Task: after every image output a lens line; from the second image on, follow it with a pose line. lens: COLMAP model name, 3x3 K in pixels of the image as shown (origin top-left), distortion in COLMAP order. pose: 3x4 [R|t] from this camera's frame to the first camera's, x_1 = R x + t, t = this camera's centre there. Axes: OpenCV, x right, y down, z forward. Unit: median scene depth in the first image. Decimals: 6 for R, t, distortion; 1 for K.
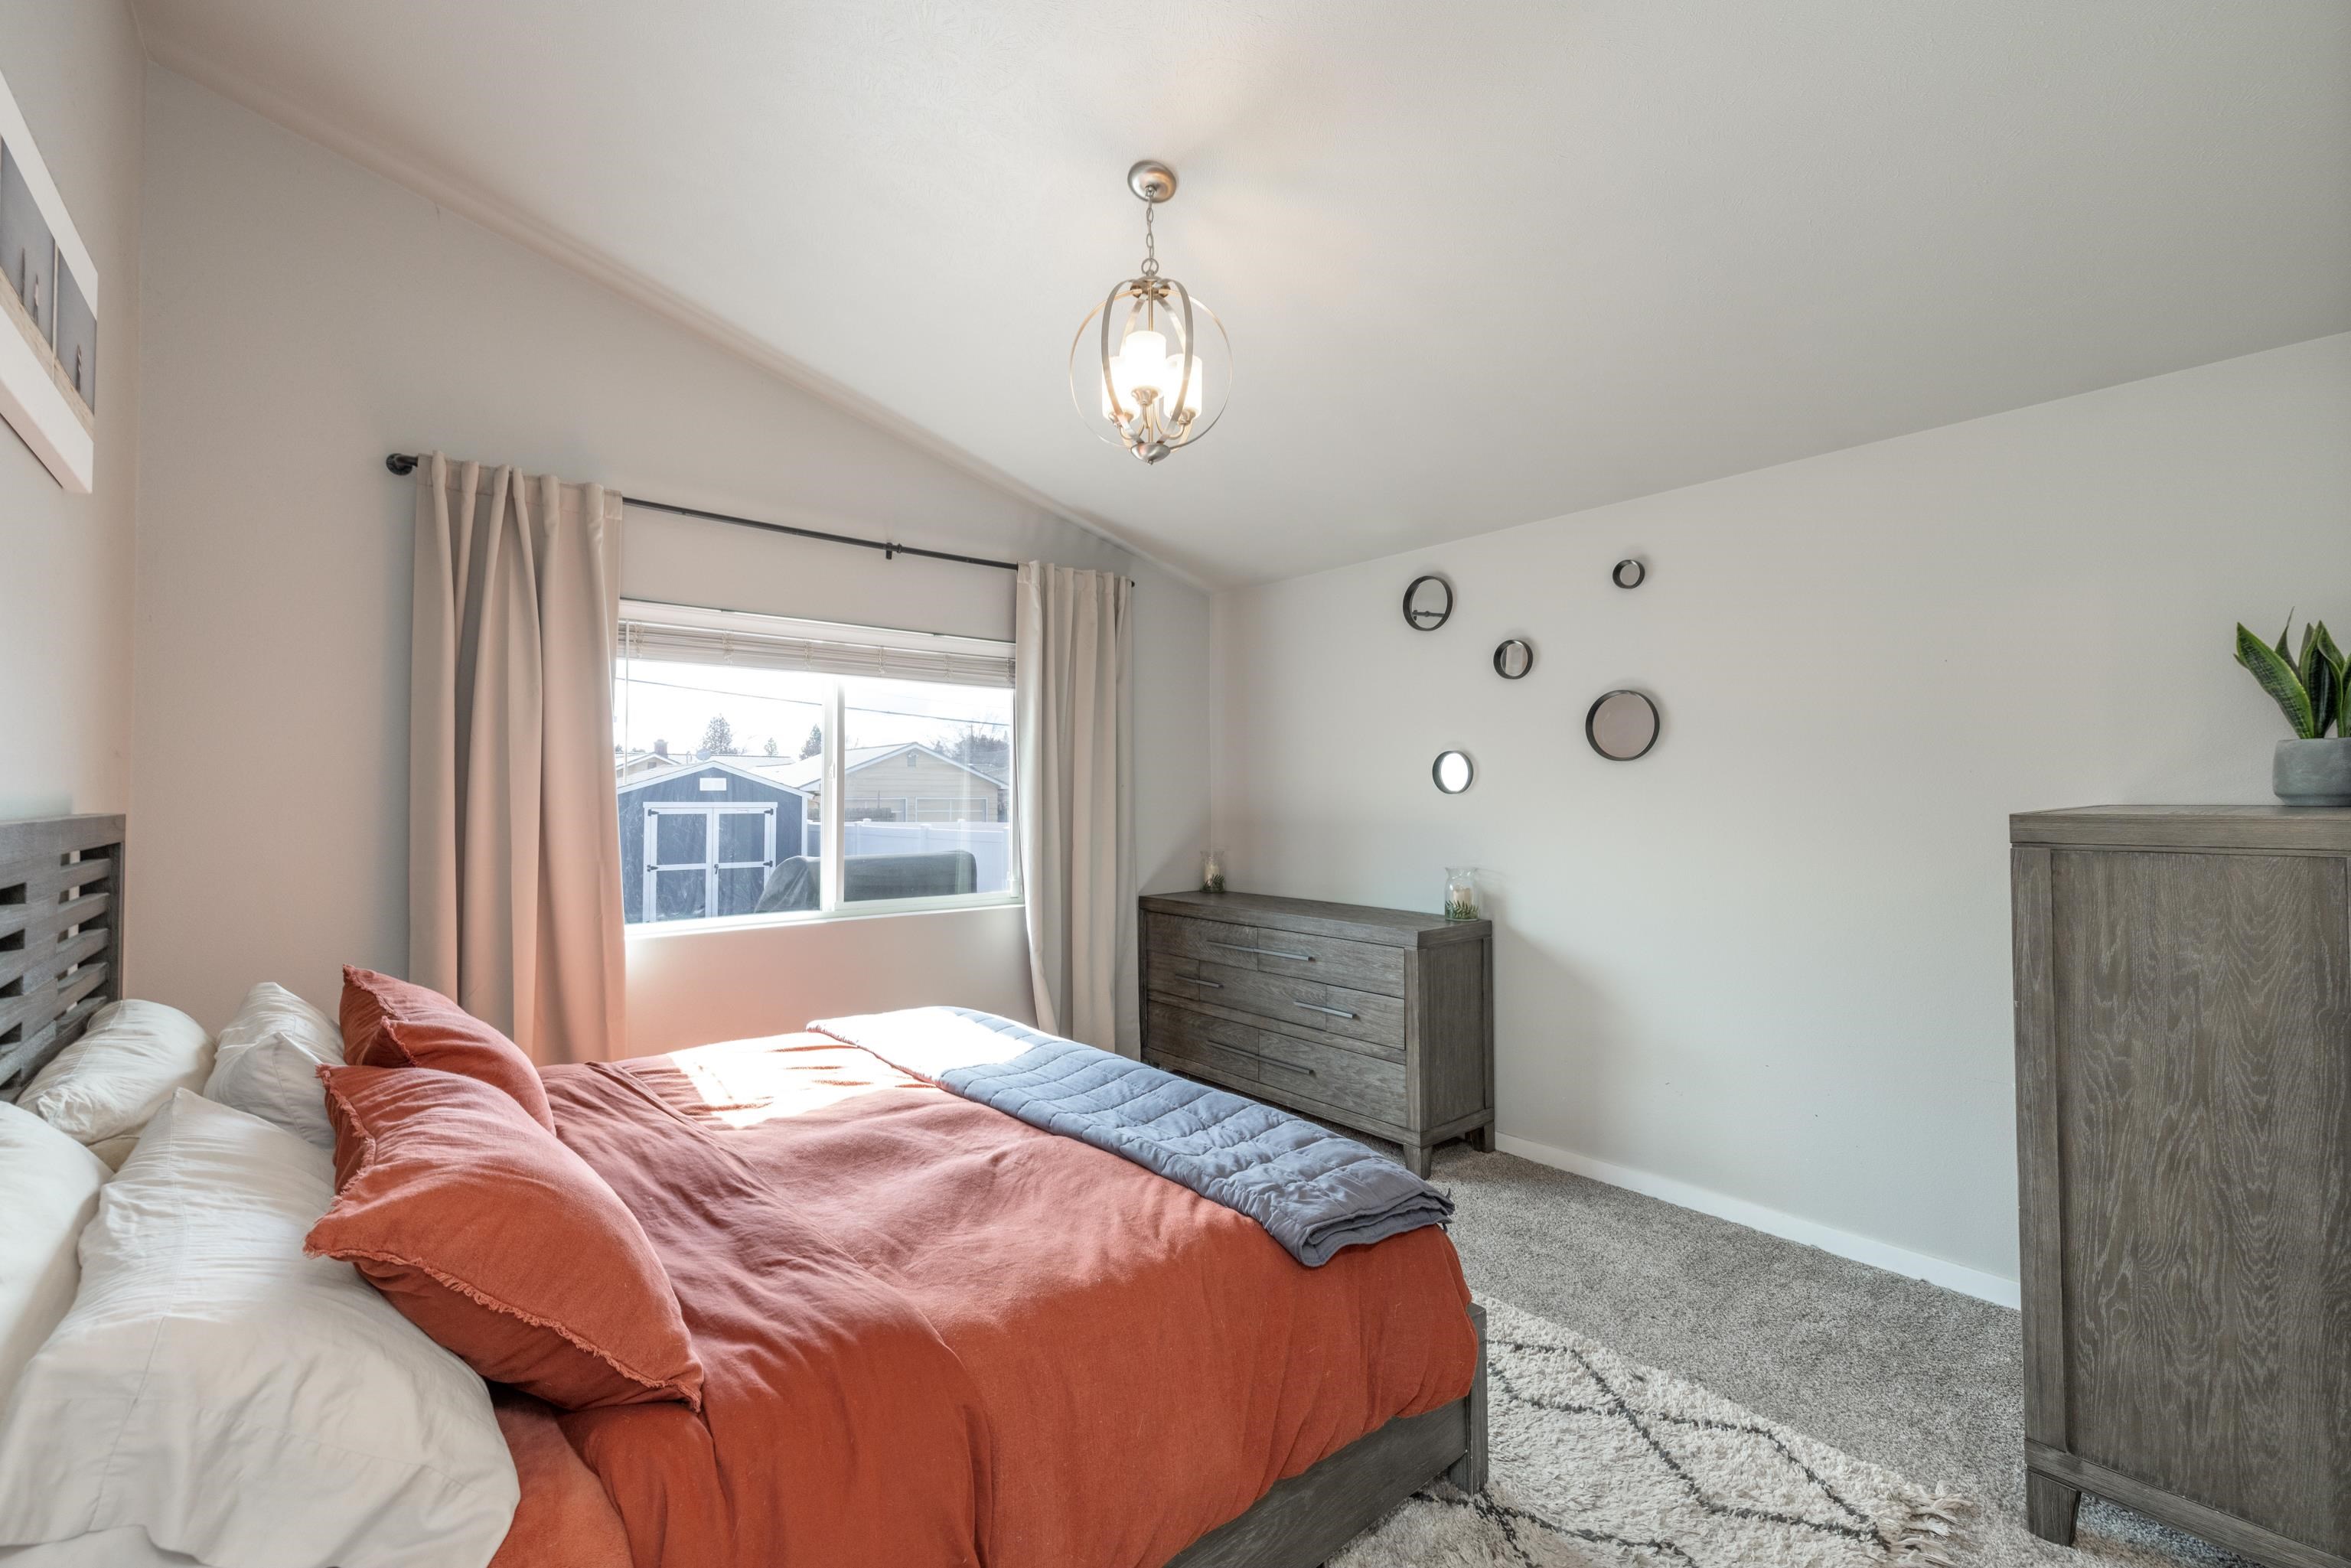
lens RADIAL K [[1012.7, 0, 1175.5], [0, 1012.7, 784.0], [0, 0, 1]] dist [0.000174, 0.000041]
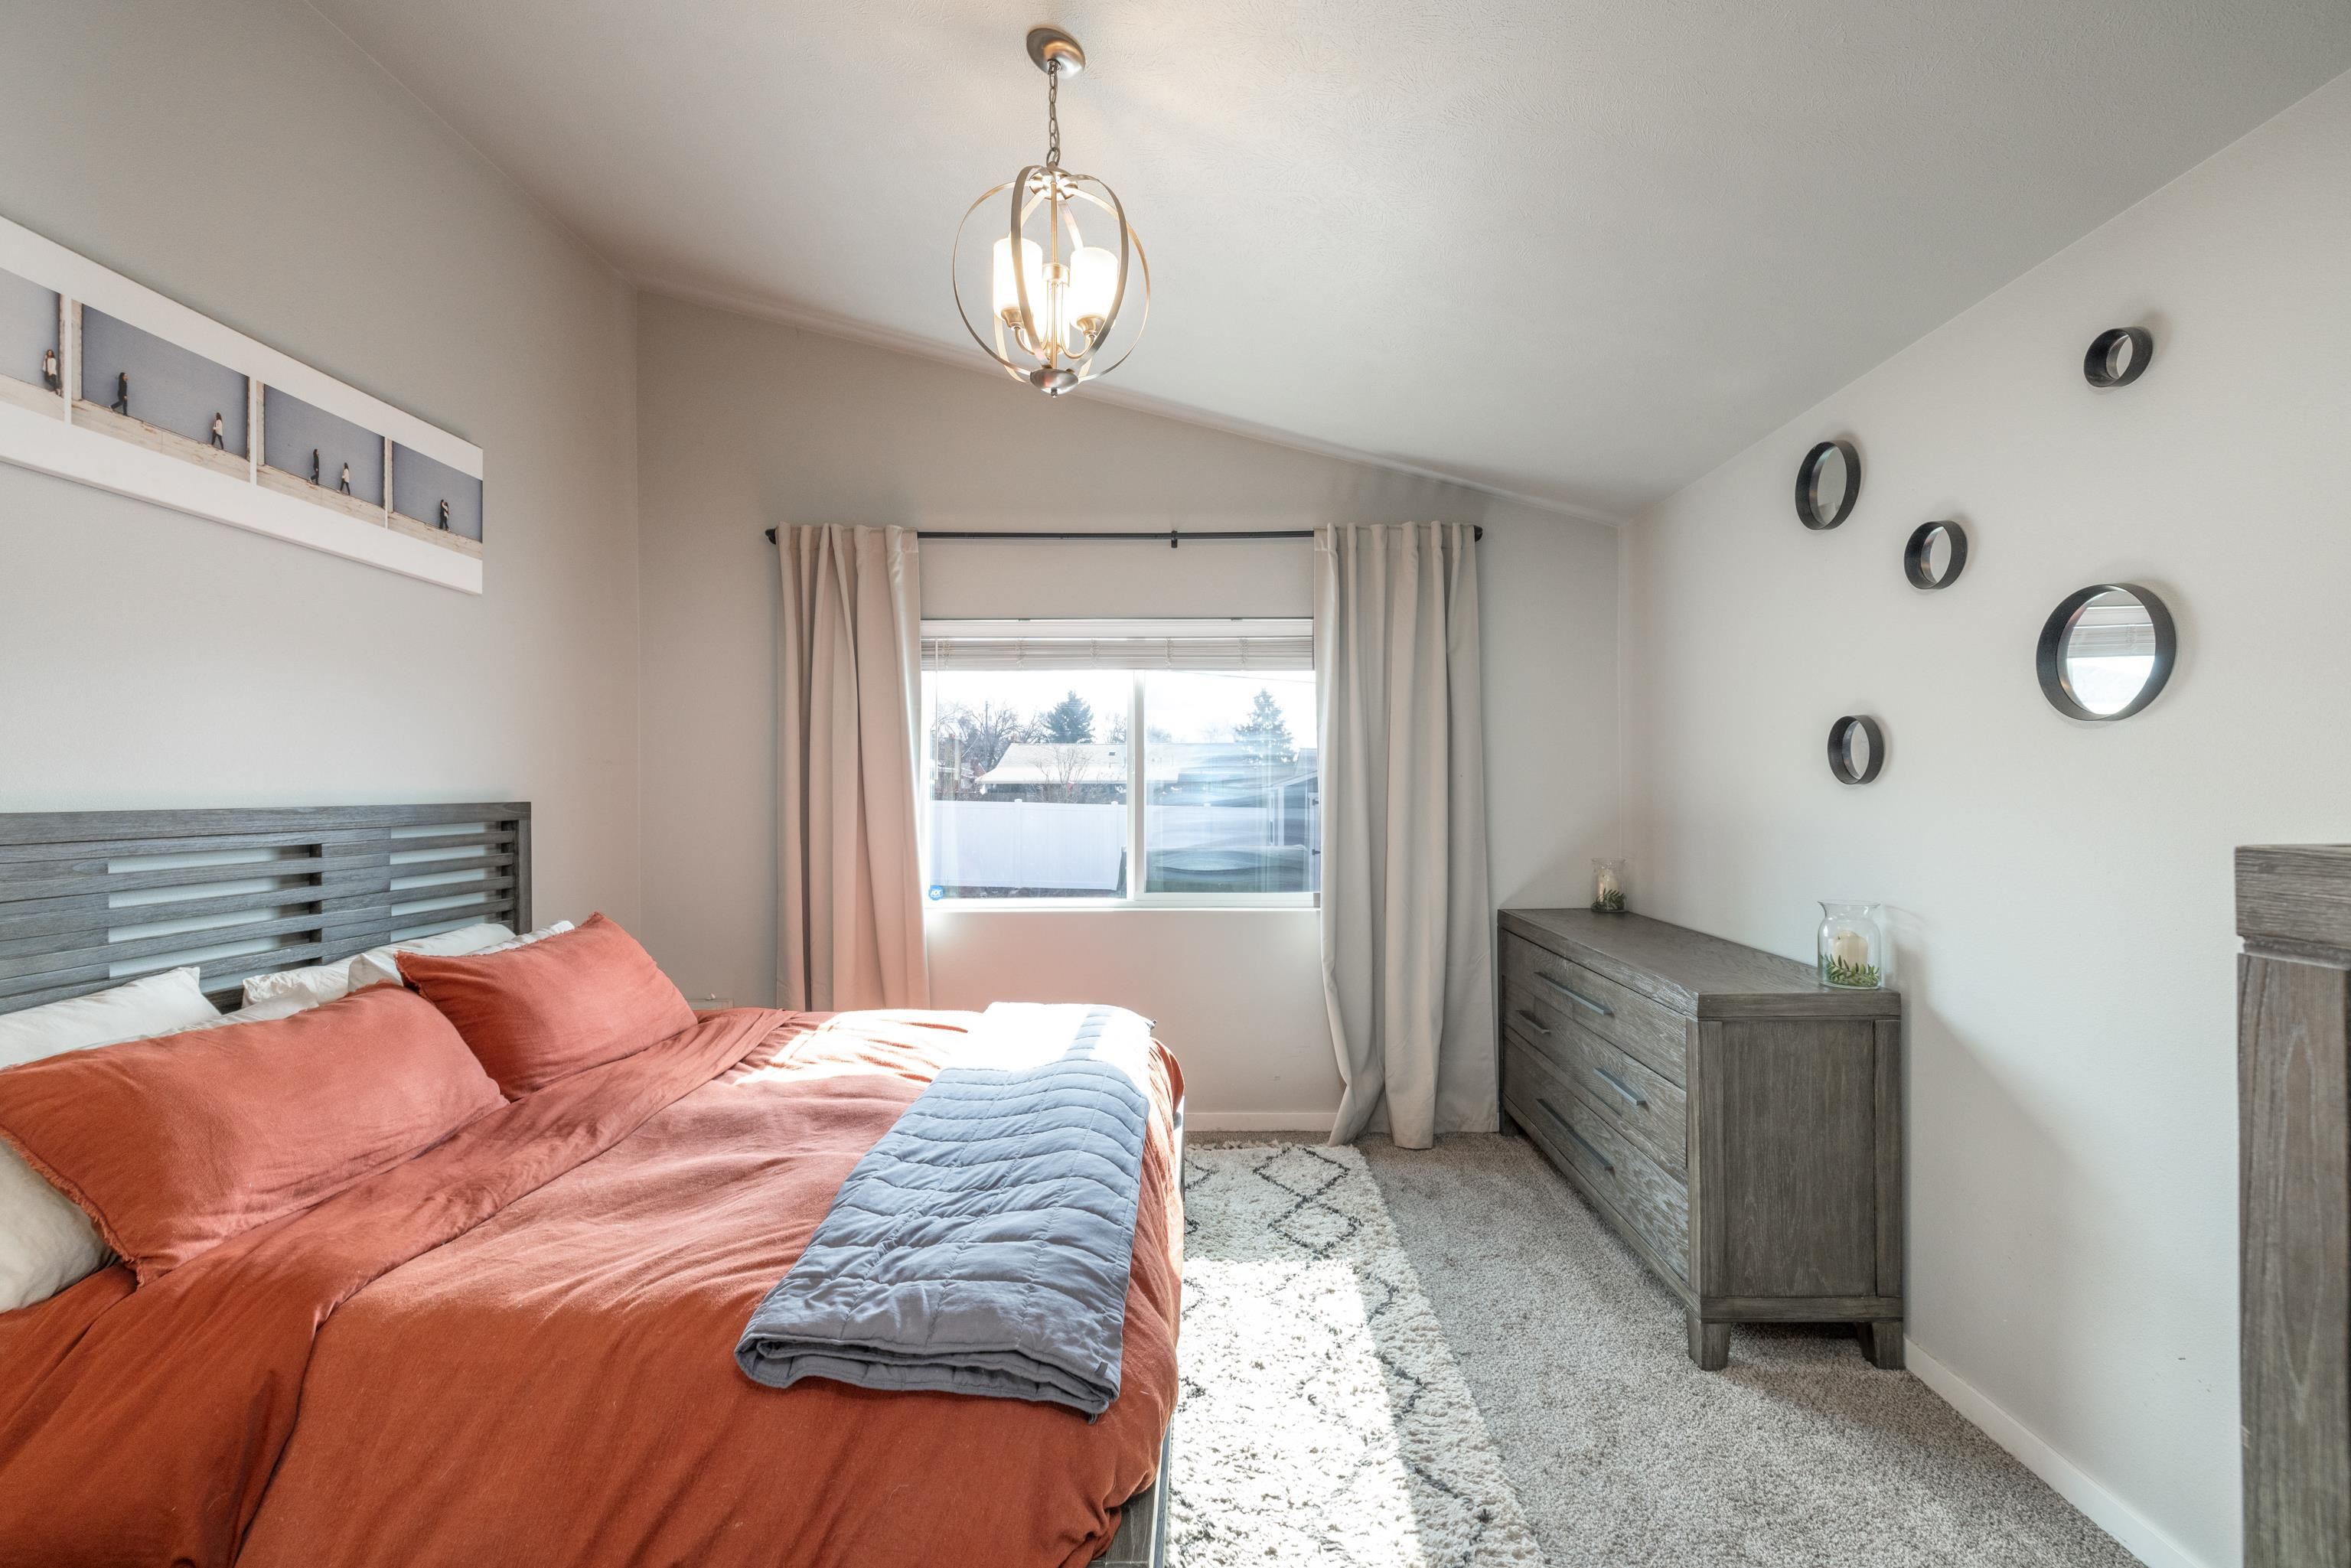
lens RADIAL K [[1011.3, 0, 1178.6], [0, 1011.3, 802.4], [0, 0, 1]] dist [-0.001936, -0.000030]
pose [[0.759664, 0.007105, -0.650277, 0.386288], [0.010481, 0.999677, 0.023167, 0.002565], [0.650231, -0.024415, 0.759344, 0.269267]]
